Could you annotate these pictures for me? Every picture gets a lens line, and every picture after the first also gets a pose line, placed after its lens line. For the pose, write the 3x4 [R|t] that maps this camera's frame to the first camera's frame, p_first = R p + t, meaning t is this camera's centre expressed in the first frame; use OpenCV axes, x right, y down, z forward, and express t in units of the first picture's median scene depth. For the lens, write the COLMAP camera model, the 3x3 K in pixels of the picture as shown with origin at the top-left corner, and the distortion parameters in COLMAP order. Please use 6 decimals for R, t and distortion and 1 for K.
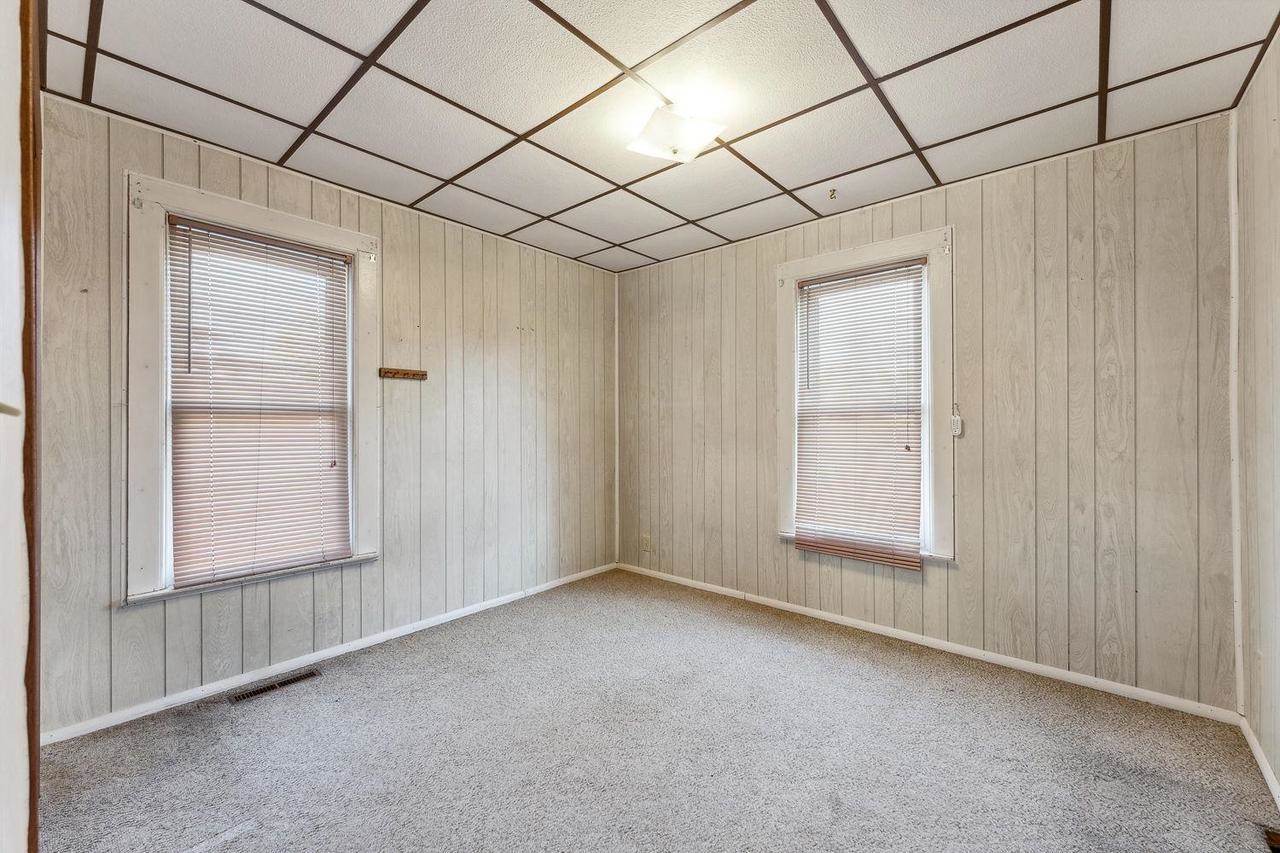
lens RADIAL K [[522.1, 0, 632.5], [0, 522.1, 420.3], [0, 0, 1]] dist [0.001778, 0.000380]
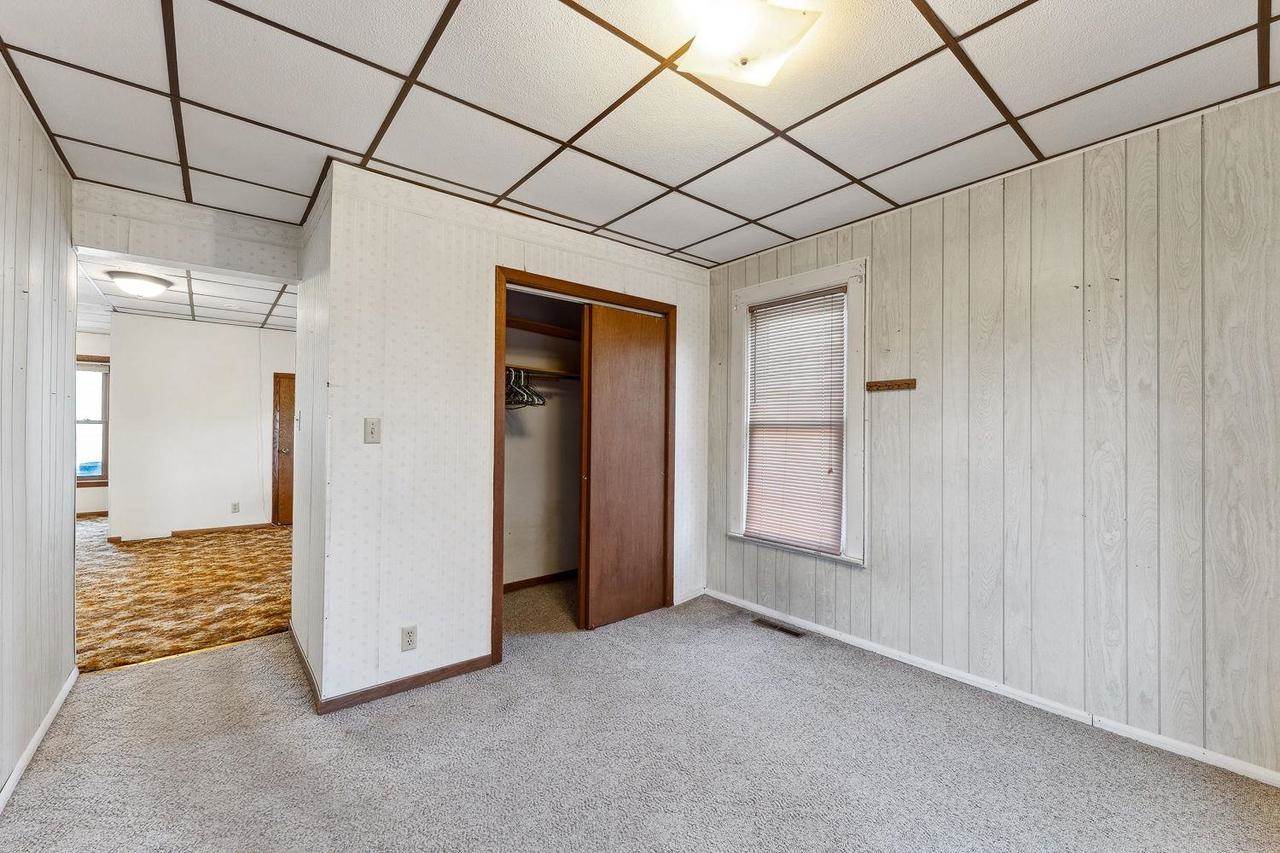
lens RADIAL K [[522.1, 0, 638.0], [0, 522.1, 426.3], [0, 0, 1]] dist [0.001778, 0.000380]
pose [[-0.168608, -0.007456, -0.985655, 0.645454], [-0.001317, 0.999972, -0.007339, -0.005799], [0.985682, 0.000061, -0.168613, 0.773749]]
